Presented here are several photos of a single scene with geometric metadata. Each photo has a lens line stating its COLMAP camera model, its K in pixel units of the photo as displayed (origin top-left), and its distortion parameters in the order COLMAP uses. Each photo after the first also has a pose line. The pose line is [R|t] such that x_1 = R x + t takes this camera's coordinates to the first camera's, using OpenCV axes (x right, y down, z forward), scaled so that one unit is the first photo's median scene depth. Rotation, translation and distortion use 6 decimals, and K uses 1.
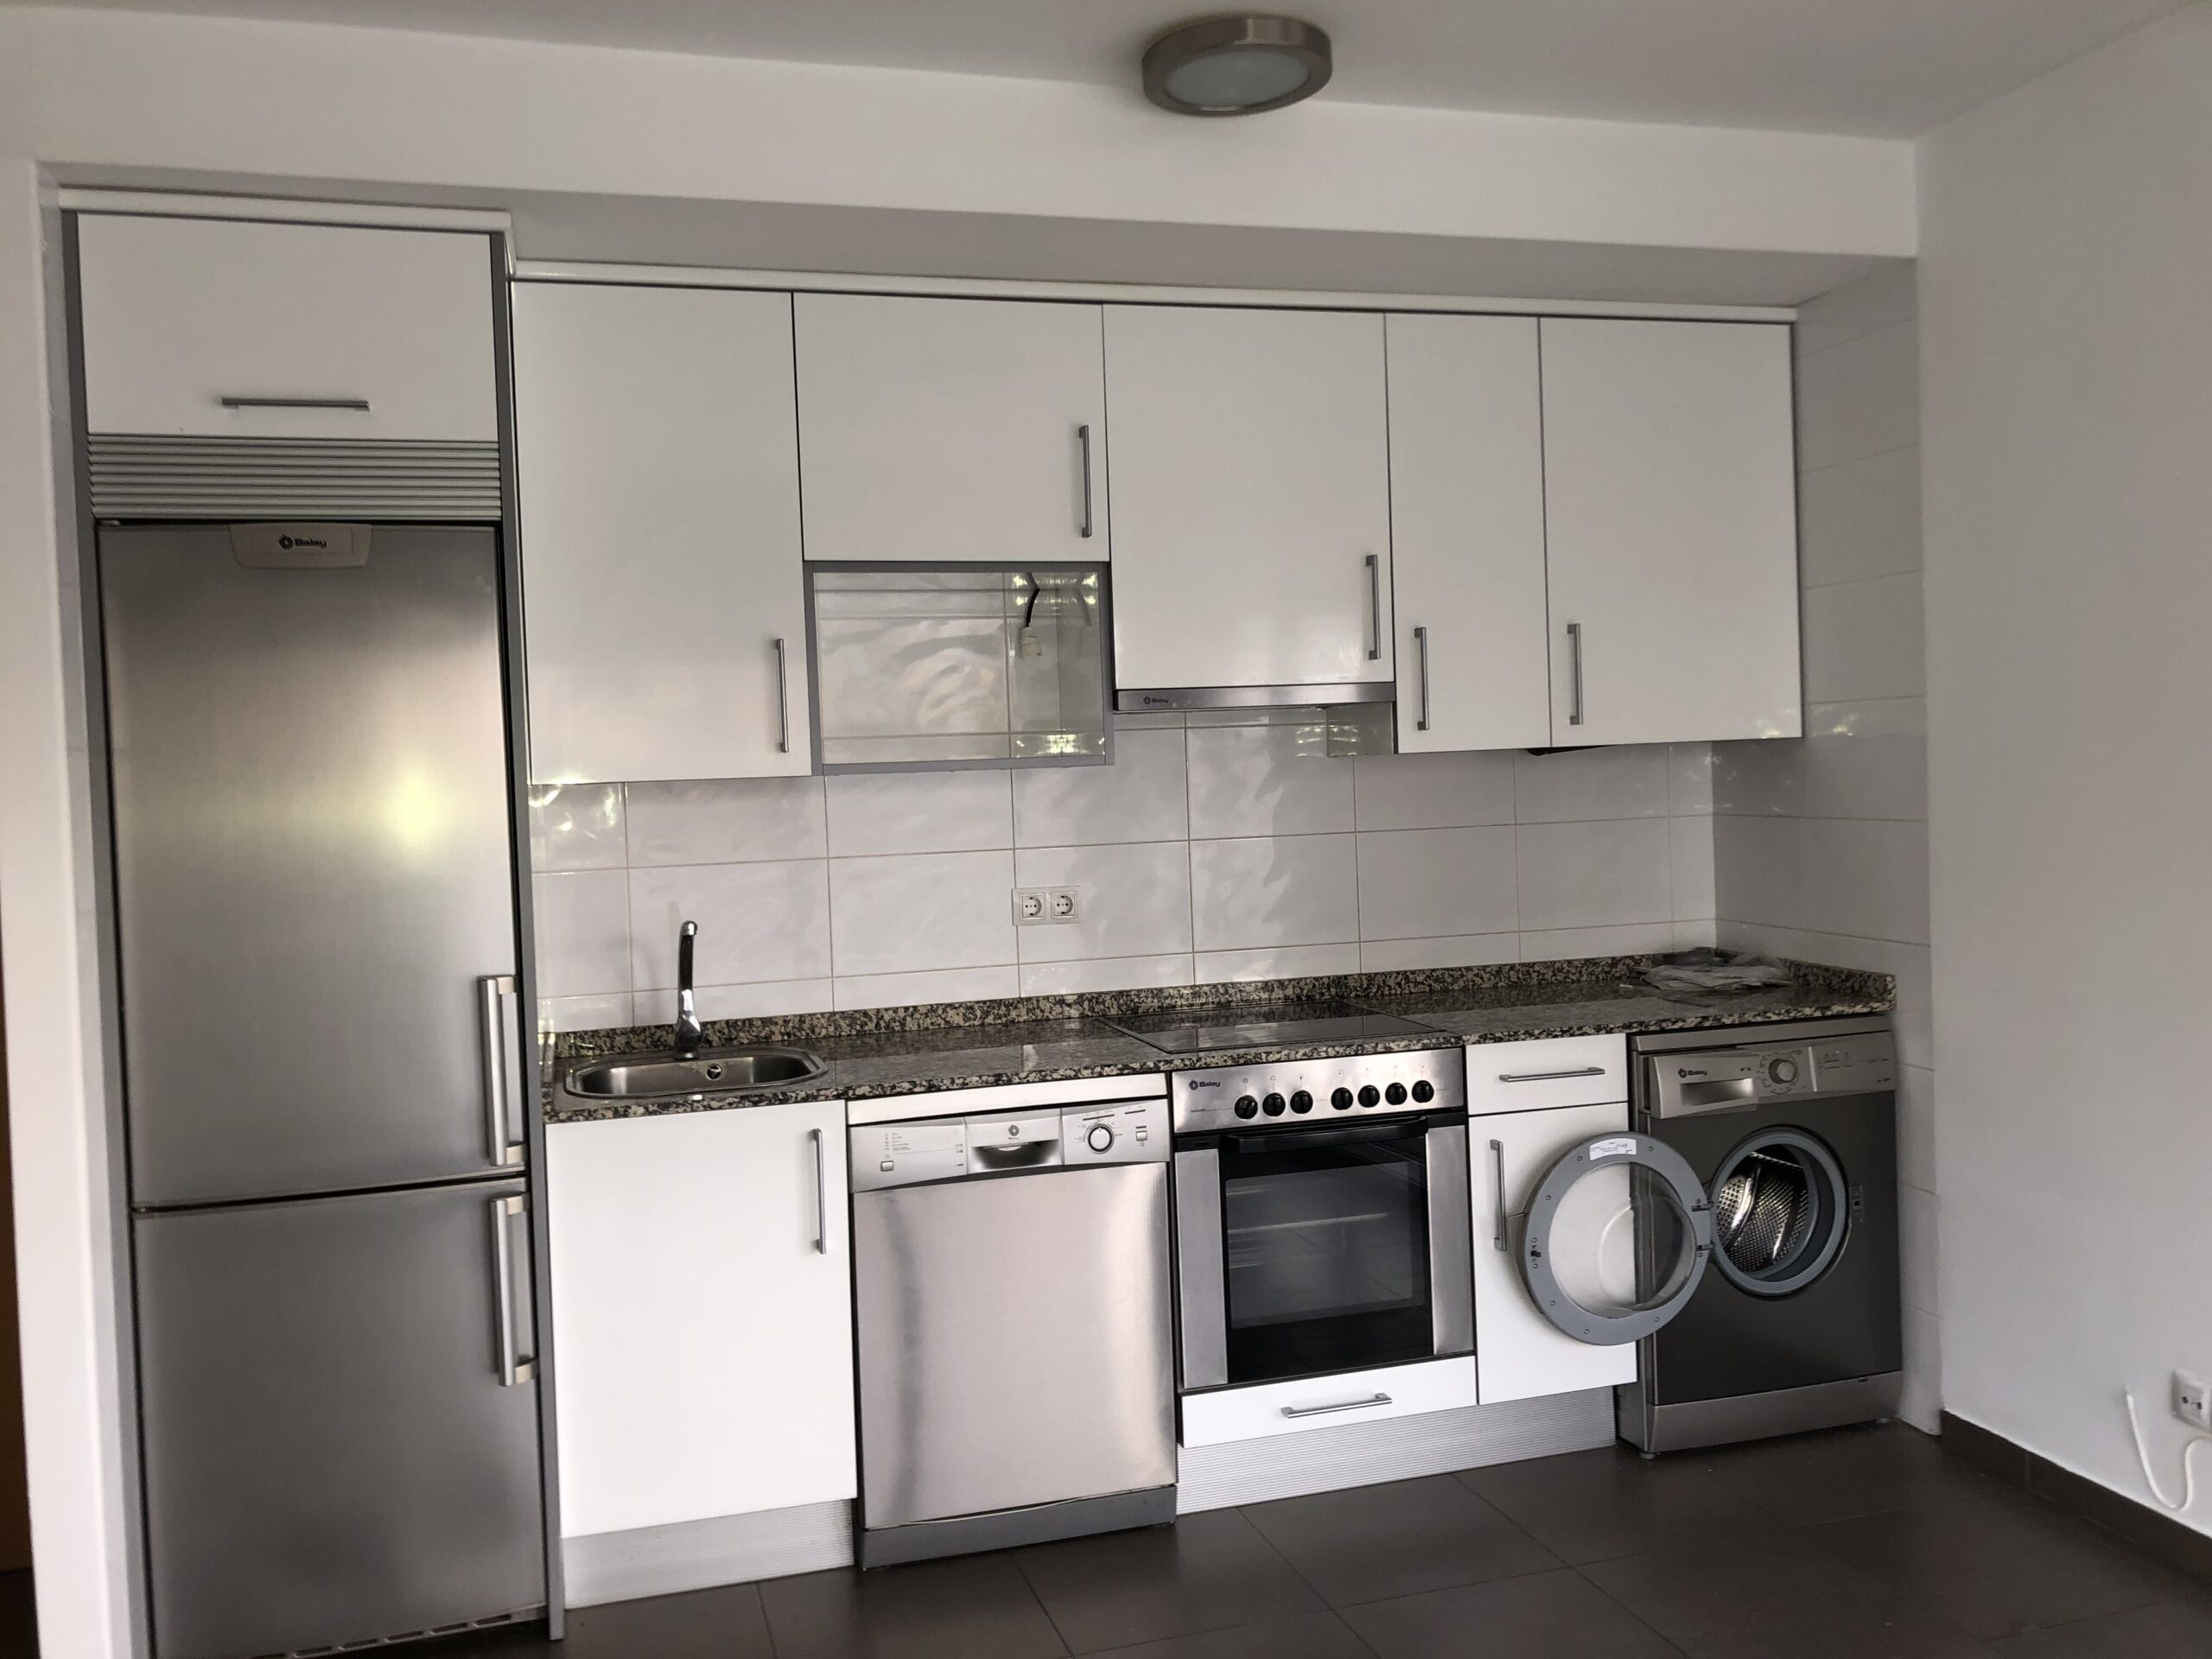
lens RADIAL K [[1820.7, 0, 1097.7], [0, 1820.7, 824.8], [0, 0, 1]] dist [0.050421, -0.069956]
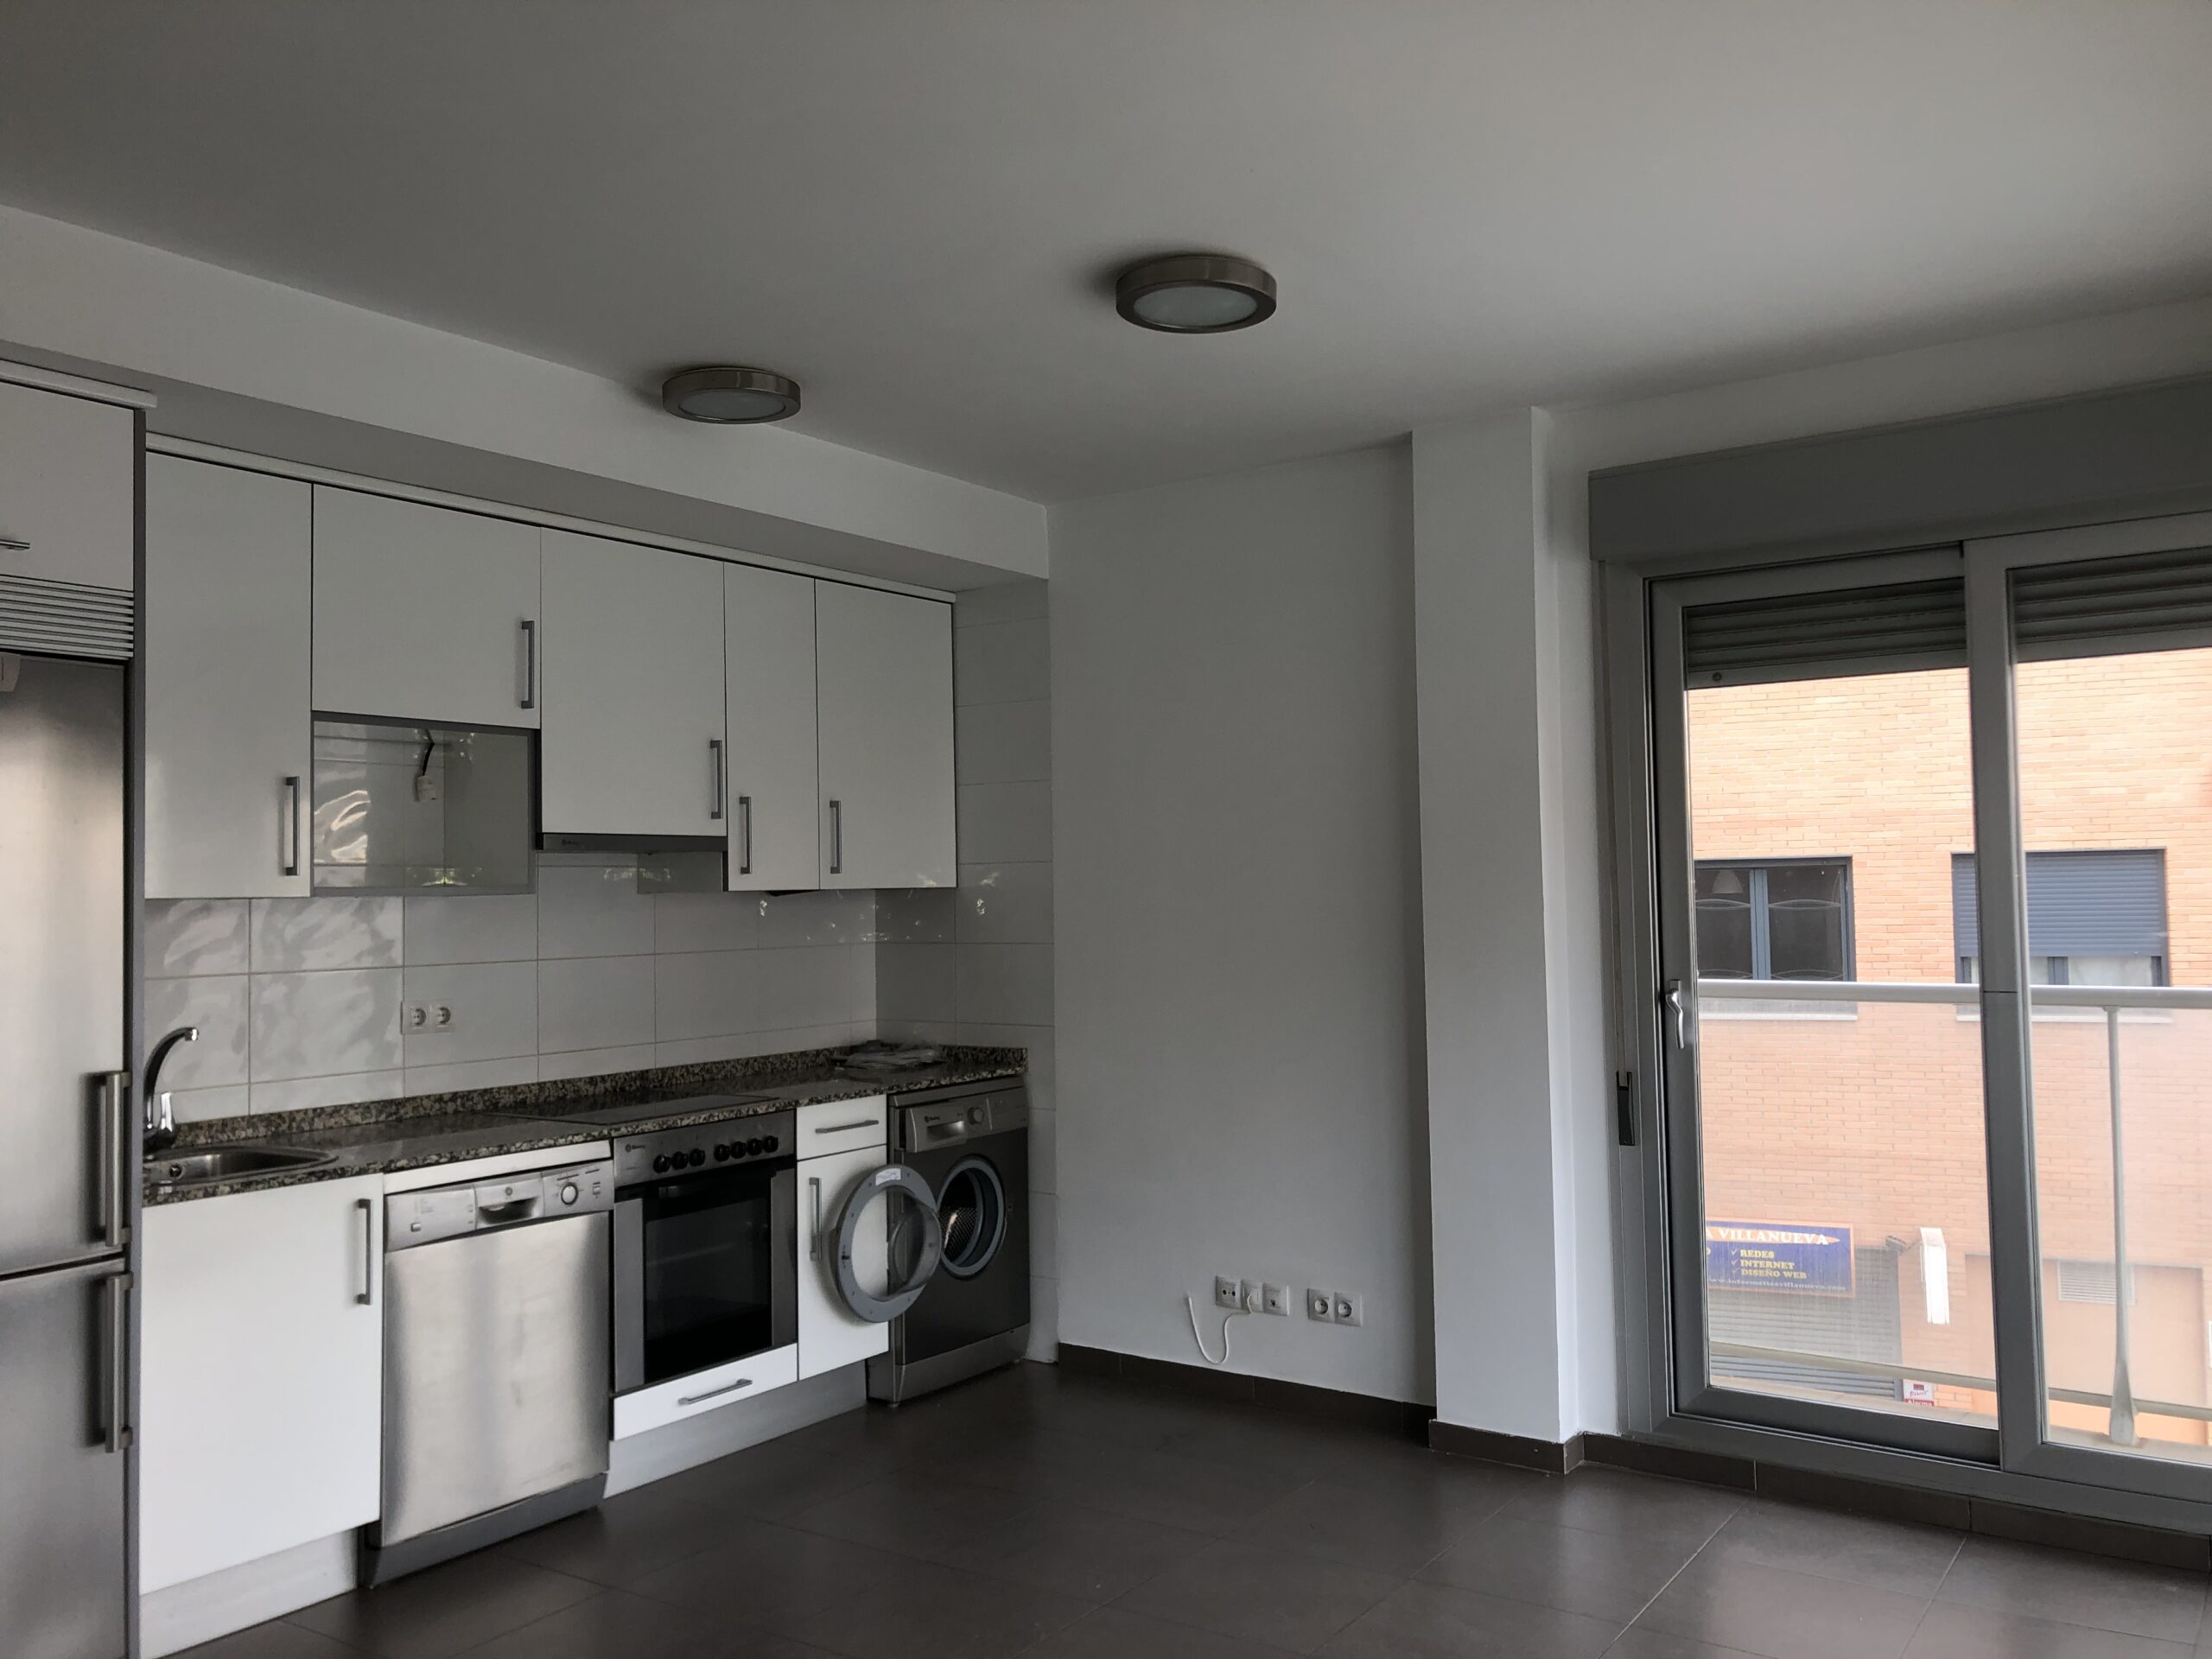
lens RADIAL K [[1820.7, 0, 1112.0], [0, 1820.7, 834.1], [0, 0, 1]] dist [0.050421, -0.069956]
pose [[0.771097, 0.043297, 0.635244, -0.477395], [0.010791, 0.996653, -0.081029, 0.030590], [-0.636626, 0.069336, 0.768049, -0.195675]]
